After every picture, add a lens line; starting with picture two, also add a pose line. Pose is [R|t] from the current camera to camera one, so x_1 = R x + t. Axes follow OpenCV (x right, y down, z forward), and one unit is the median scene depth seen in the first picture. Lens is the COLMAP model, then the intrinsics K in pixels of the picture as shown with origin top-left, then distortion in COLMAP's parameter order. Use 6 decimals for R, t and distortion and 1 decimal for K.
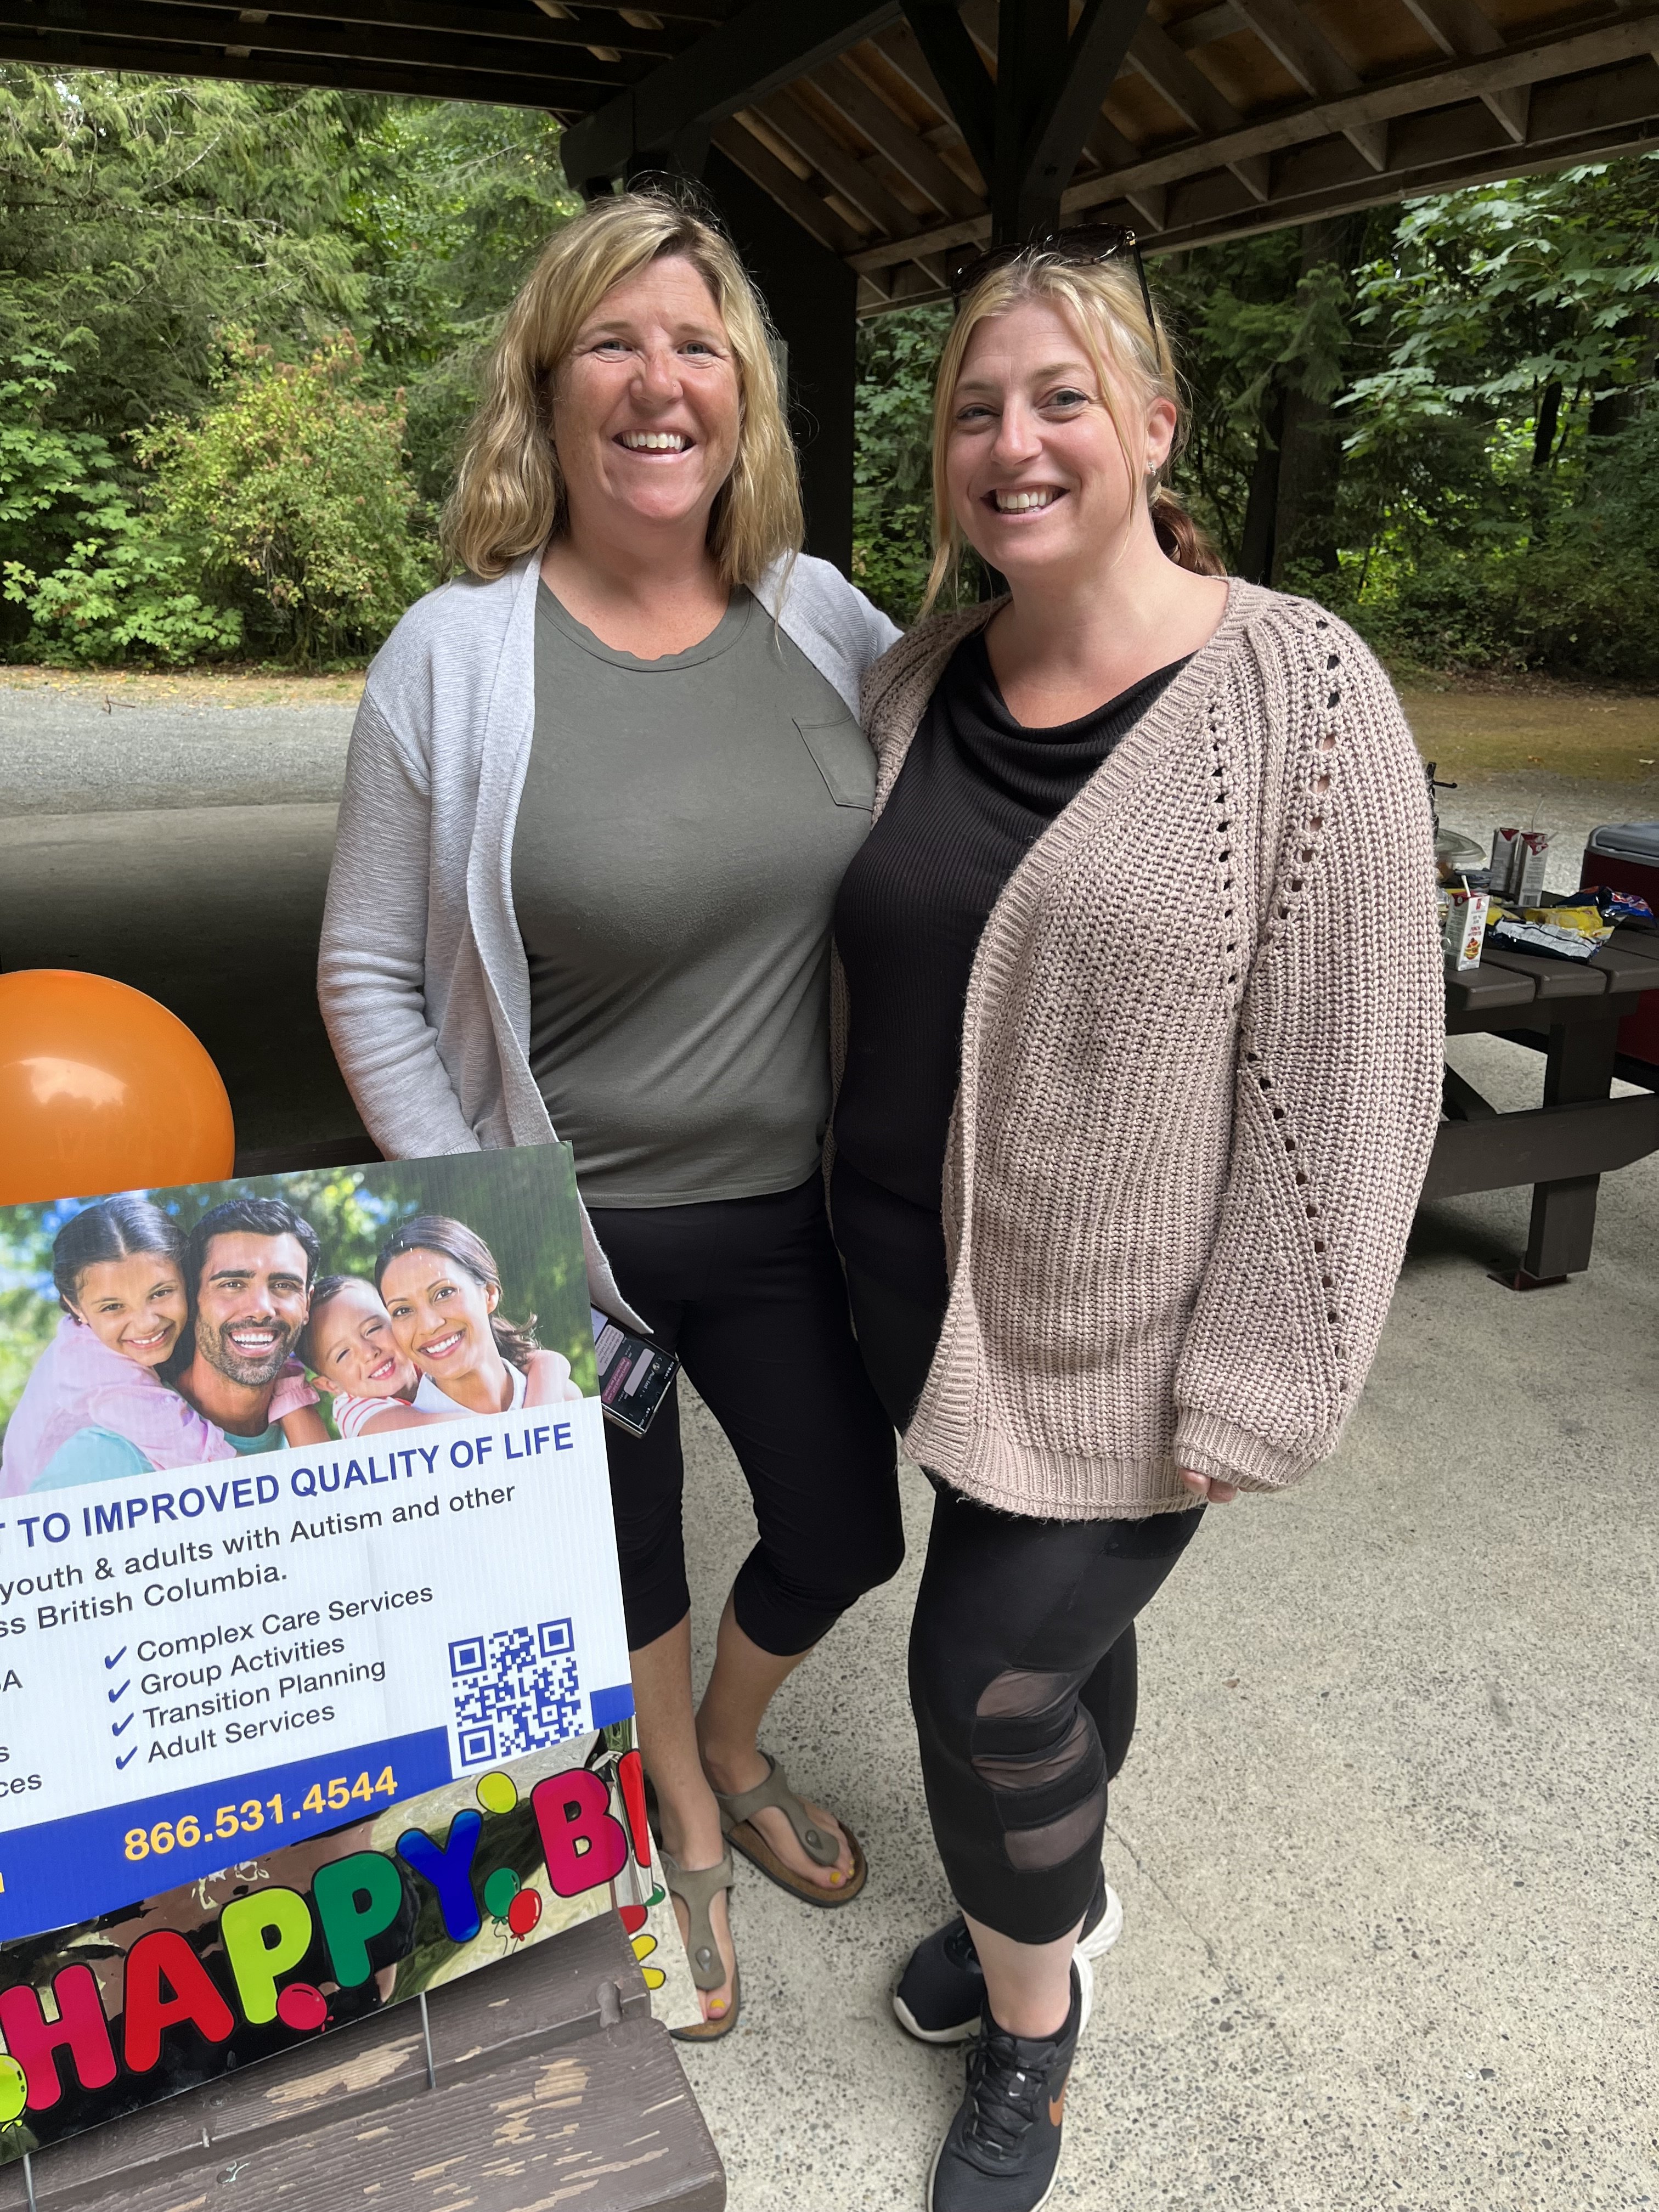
lens RADIAL K [[1626.8, 0, 833.6], [0, 1626.8, 1142.8], [0, 0, 1]] dist [0.069333, -0.069227]
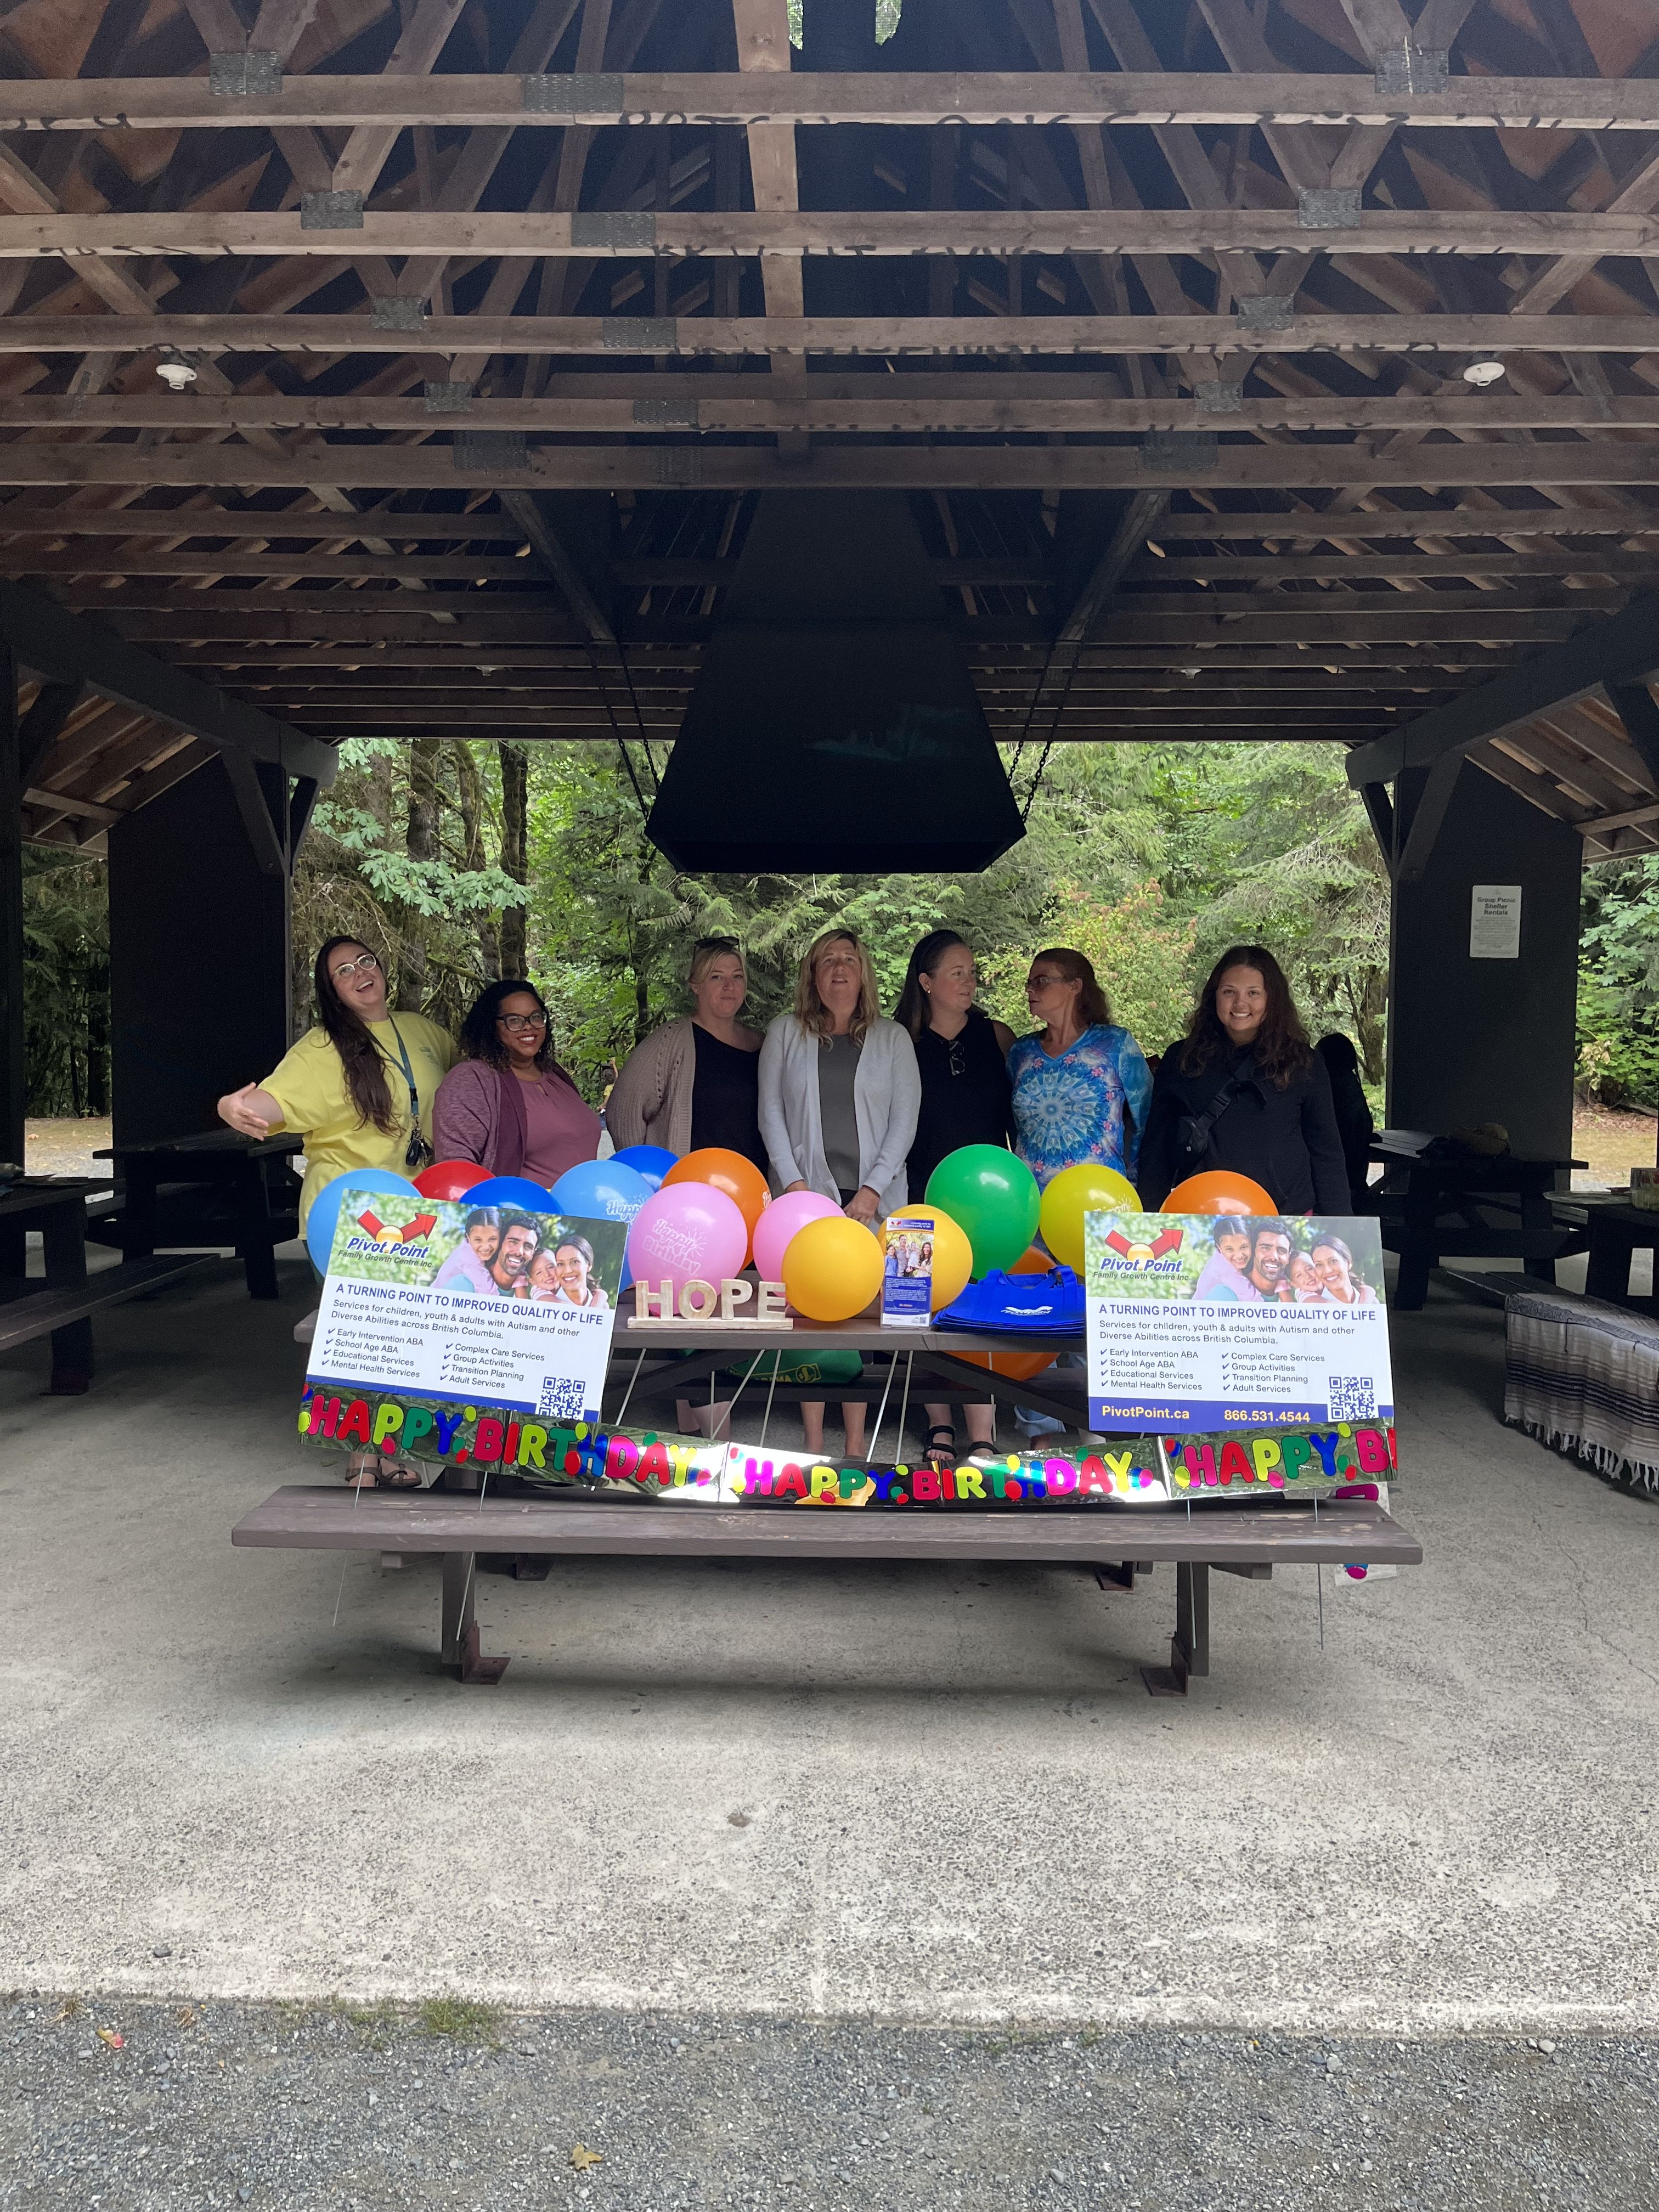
lens RADIAL K [[1769.2, 0, 816.5], [0, 1769.2, 1087.6], [0, 0, 1]] dist [0.007206, 0.005084]
pose [[0.913613, 0.011638, -0.406419, 0.210015], [-0.140270, 0.947241, -0.288198, 0.872438], [0.381623, 0.320310, 0.867044, -2.289613]]
